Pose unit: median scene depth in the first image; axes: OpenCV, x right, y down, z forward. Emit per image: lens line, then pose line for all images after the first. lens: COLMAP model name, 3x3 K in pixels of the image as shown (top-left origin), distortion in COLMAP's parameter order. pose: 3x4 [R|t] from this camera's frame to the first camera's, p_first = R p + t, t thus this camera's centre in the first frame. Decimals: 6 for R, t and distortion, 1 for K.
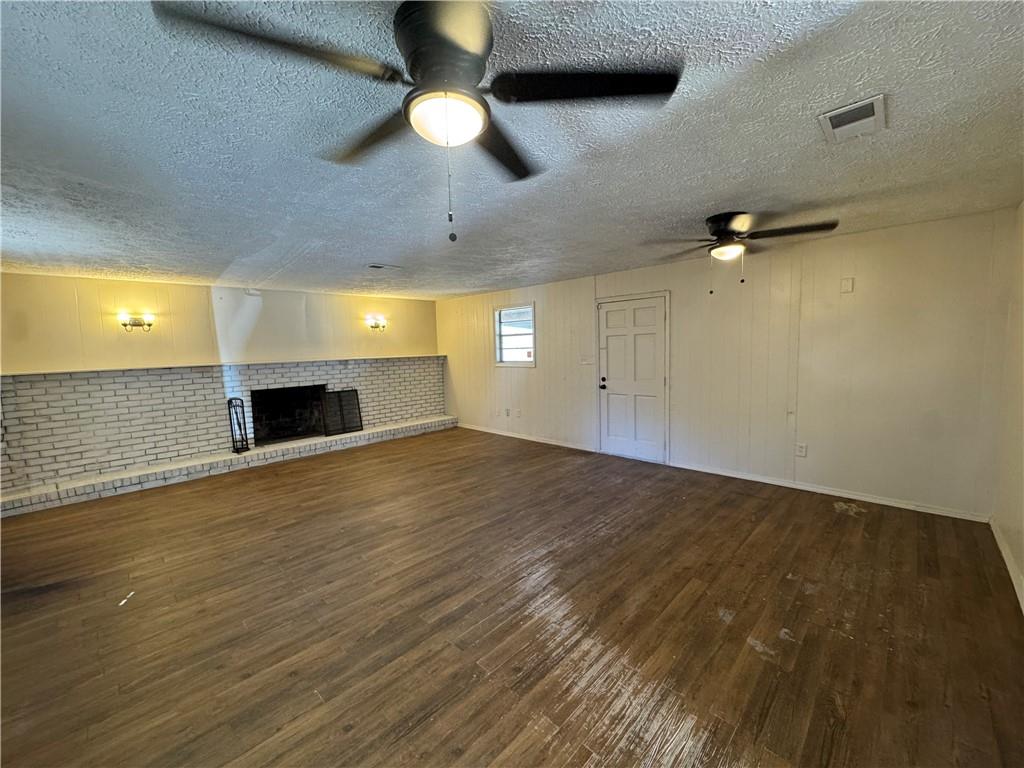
lens RADIAL K [[407.2, 0, 513.2], [0, 407.2, 383.7], [0, 0, 1]] dist [-0.003410, 0.000092]
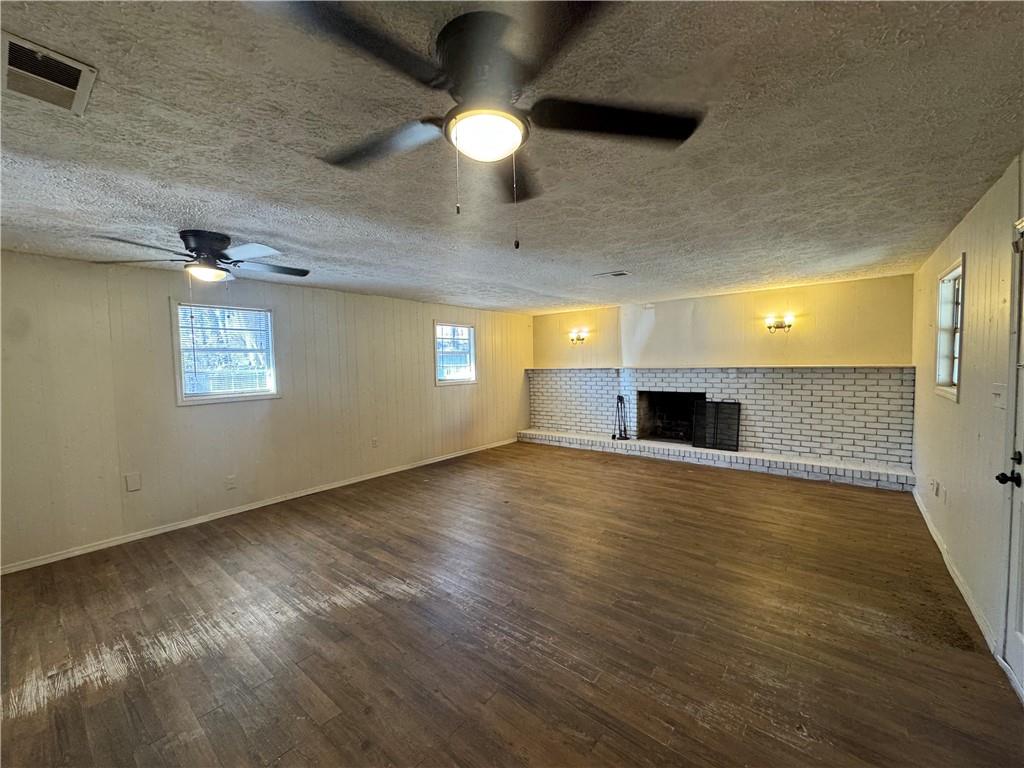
lens RADIAL K [[407.2, 0, 512.9], [0, 407.2, 385.6], [0, 0, 1]] dist [-0.003410, 0.000092]
pose [[0.094267, 0.084764, -0.991932, 0.603478], [-0.072814, 0.994287, 0.078046, -0.078607], [0.992881, 0.064869, 0.099901, 0.646272]]
